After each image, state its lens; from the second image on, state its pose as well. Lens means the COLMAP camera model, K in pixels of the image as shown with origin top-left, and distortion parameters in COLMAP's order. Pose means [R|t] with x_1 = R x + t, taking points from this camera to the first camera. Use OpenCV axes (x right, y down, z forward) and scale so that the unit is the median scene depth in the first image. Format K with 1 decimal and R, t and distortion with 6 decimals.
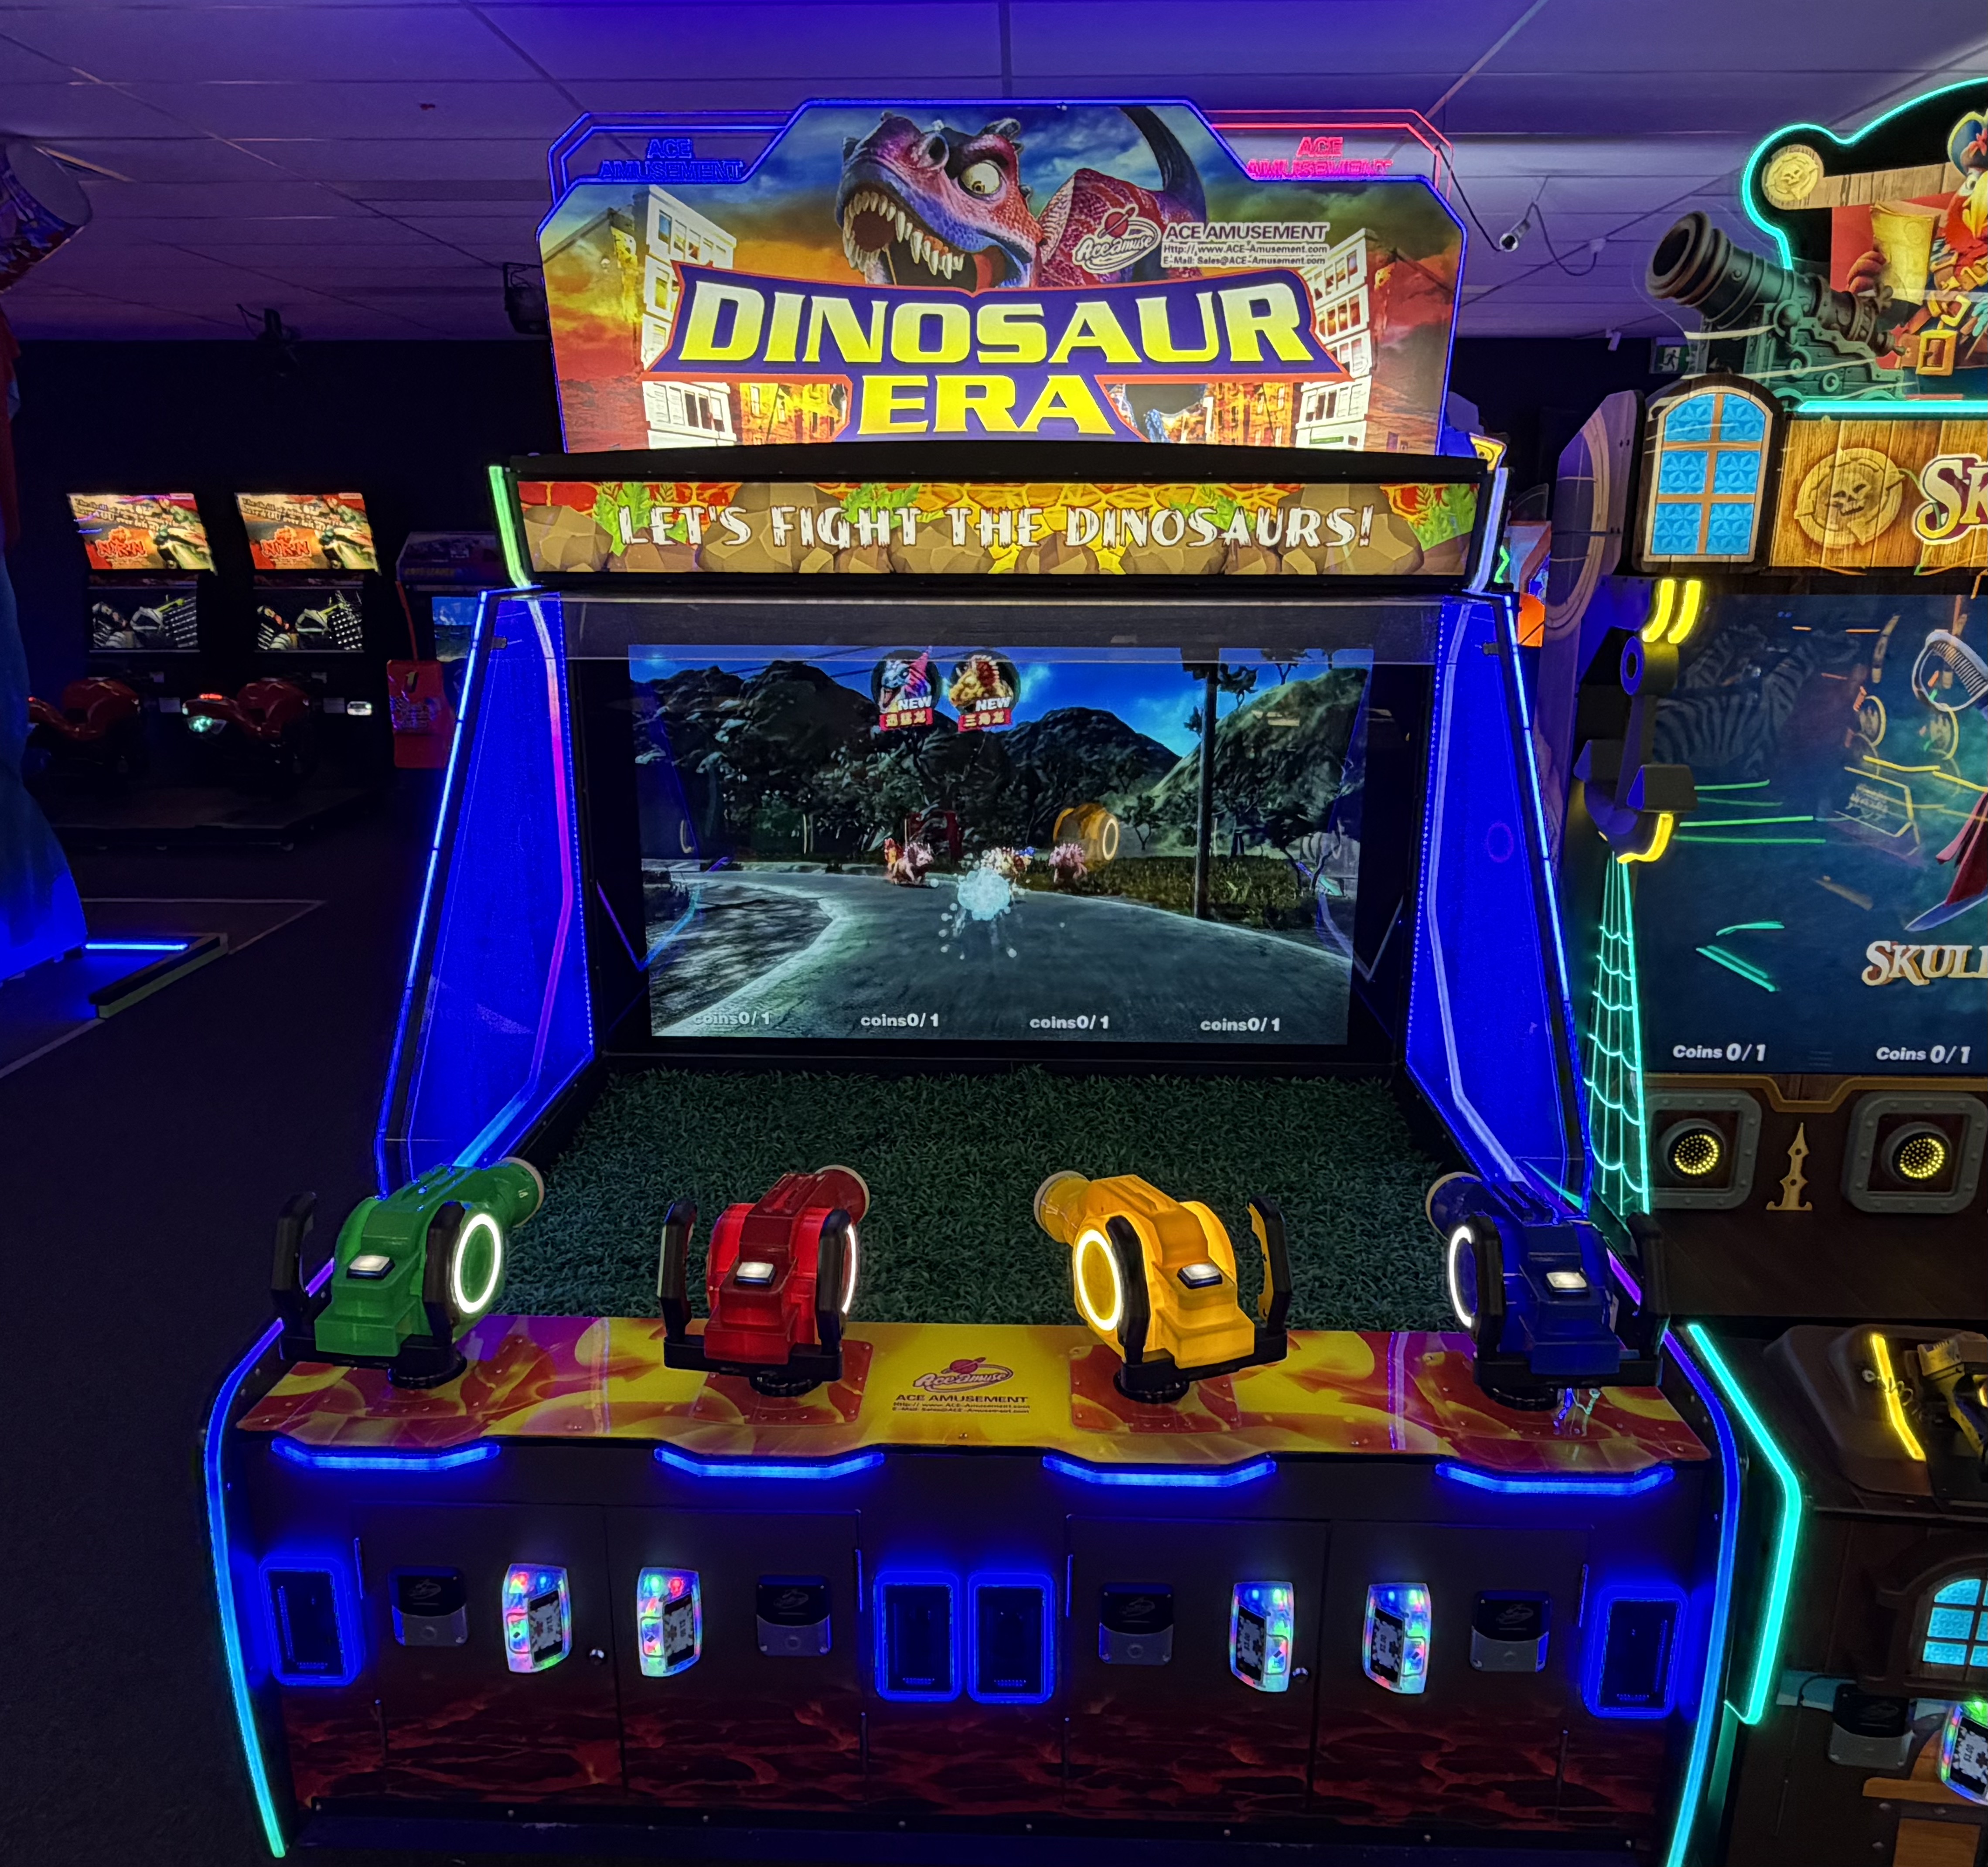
lens RADIAL K [[1555.7, 0, 944.0], [0, 1555.7, 936.9], [0, 0, 1]] dist [0.002245, -0.005087]
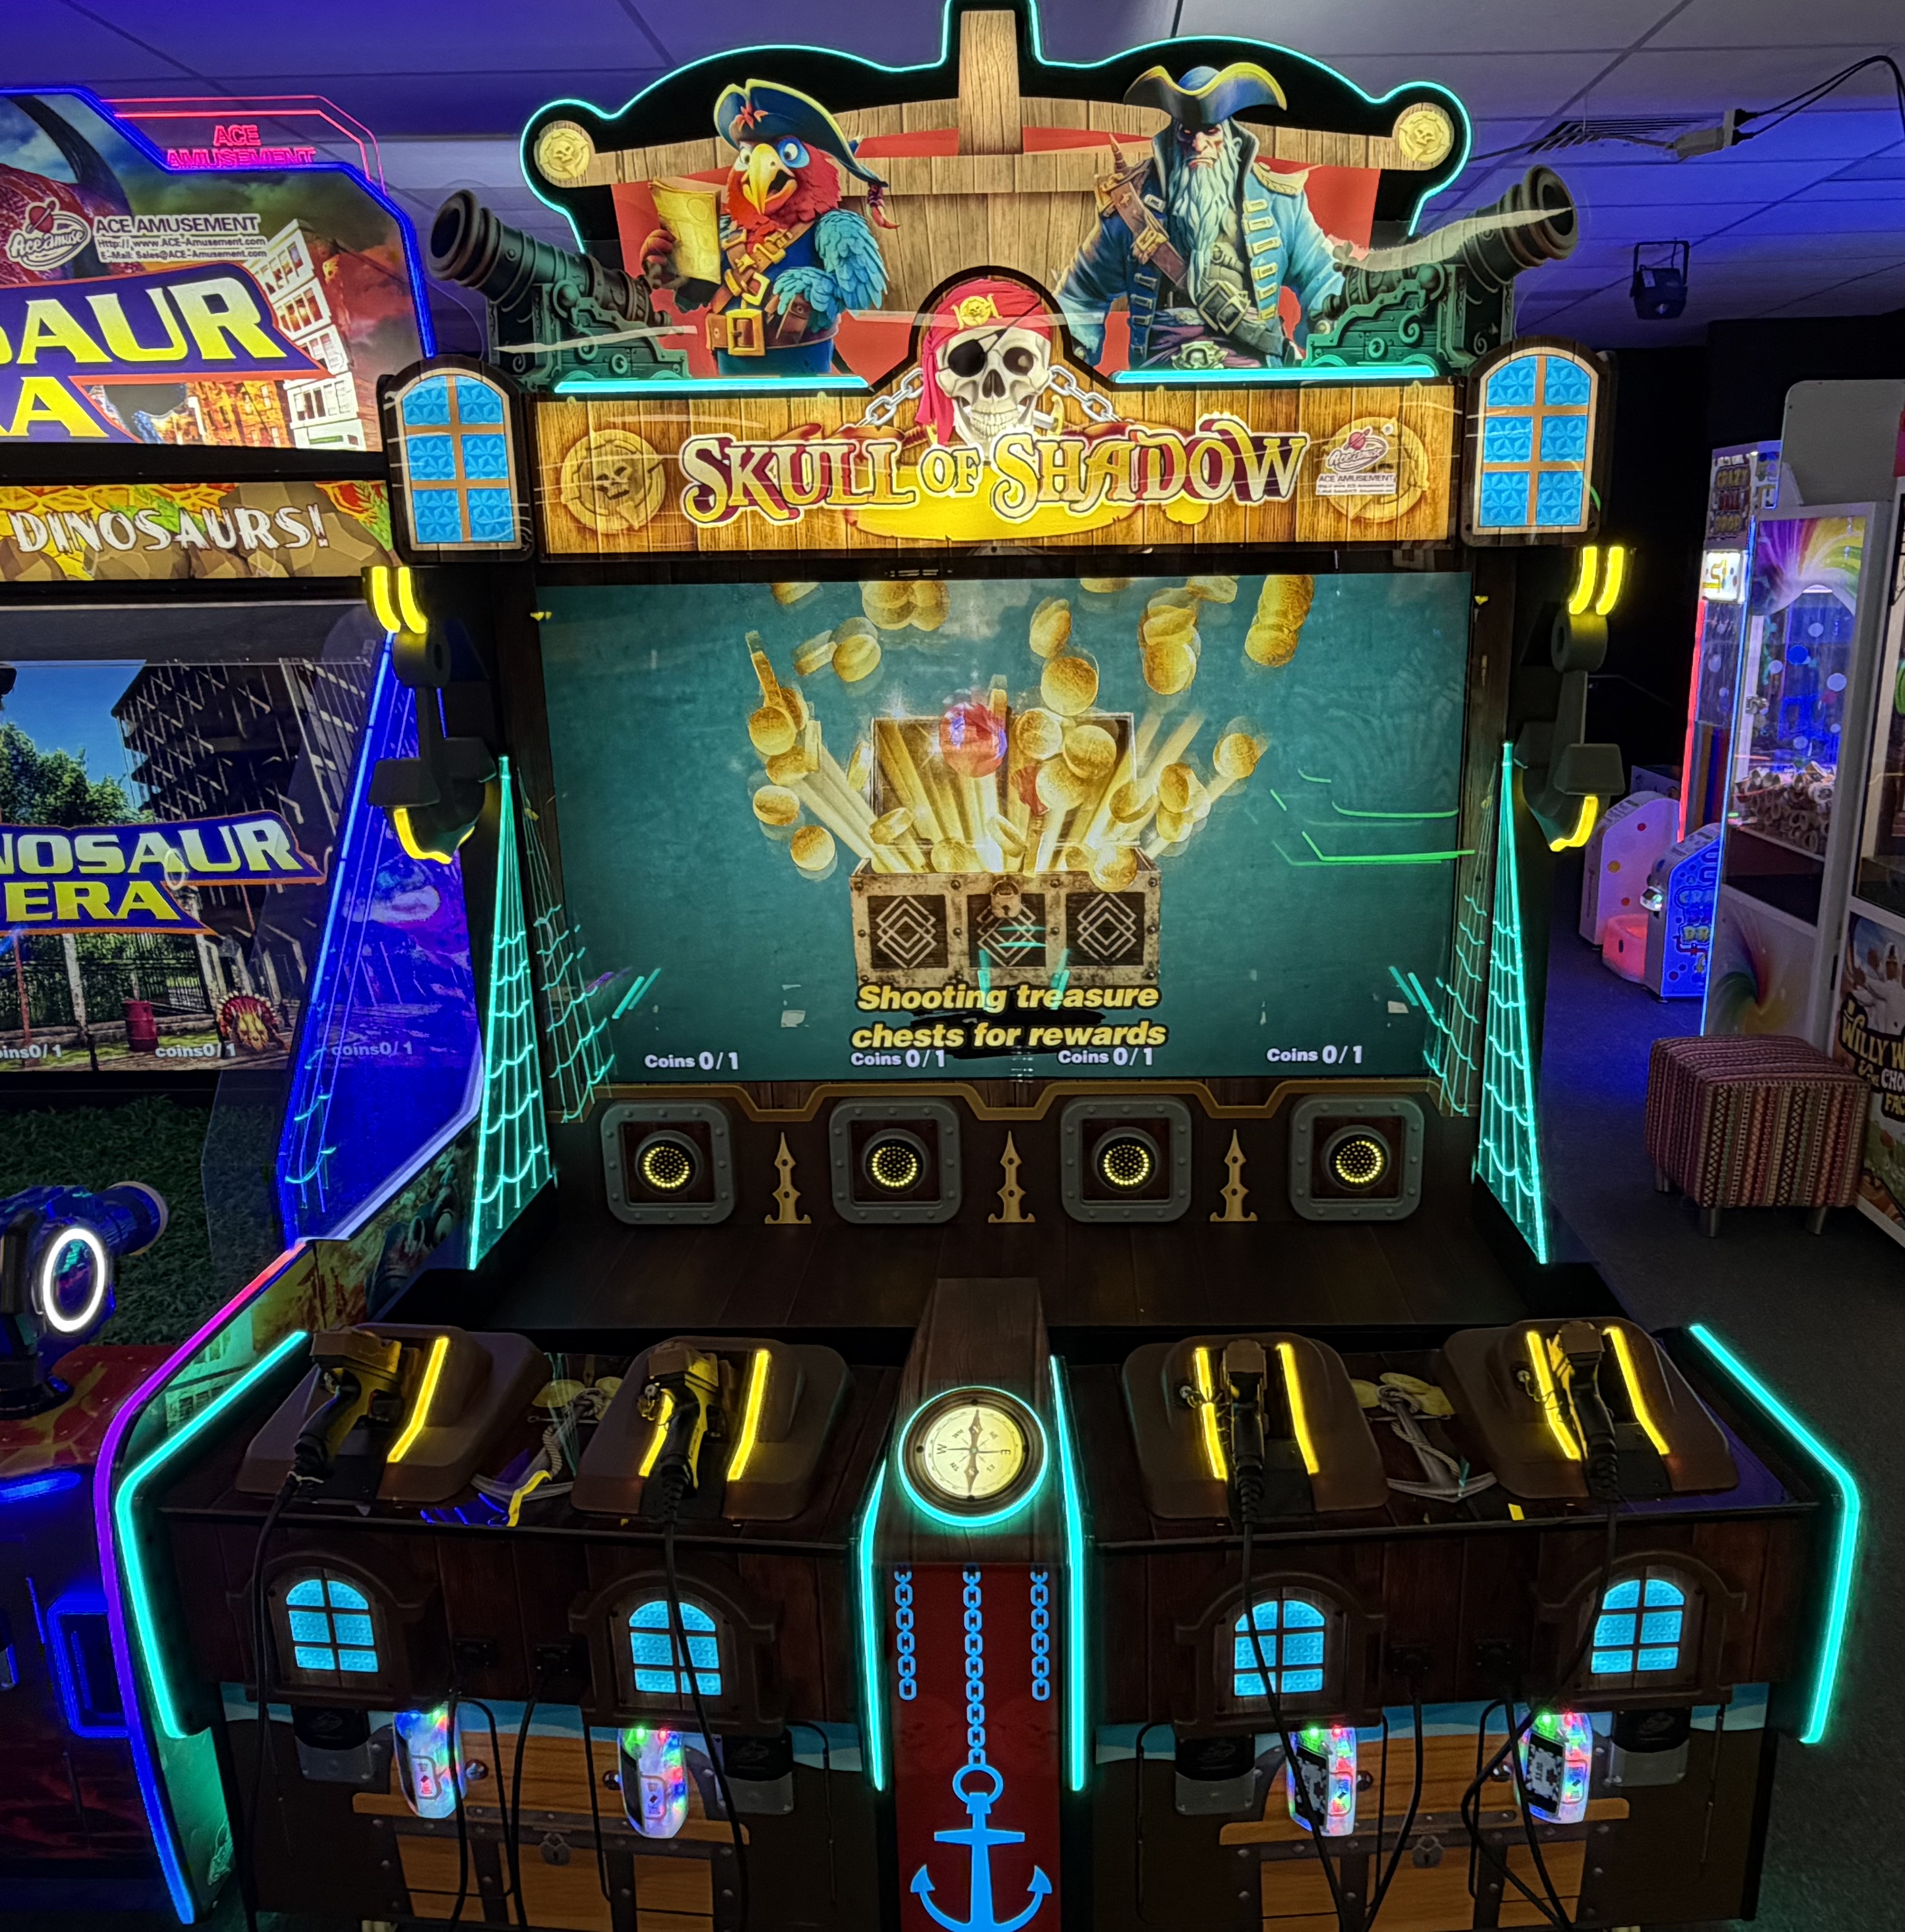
lens RADIAL K [[1560.3, 0, 958.2], [0, 1560.3, 947.5], [0, 0, 1]] dist [-0.002733, -0.002506]
pose [[0.998945, -0.027336, 0.036912, 0.625292], [0.027936, 0.999484, -0.015839, 0.023712], [-0.036460, 0.016854, 0.999193, 0.024256]]
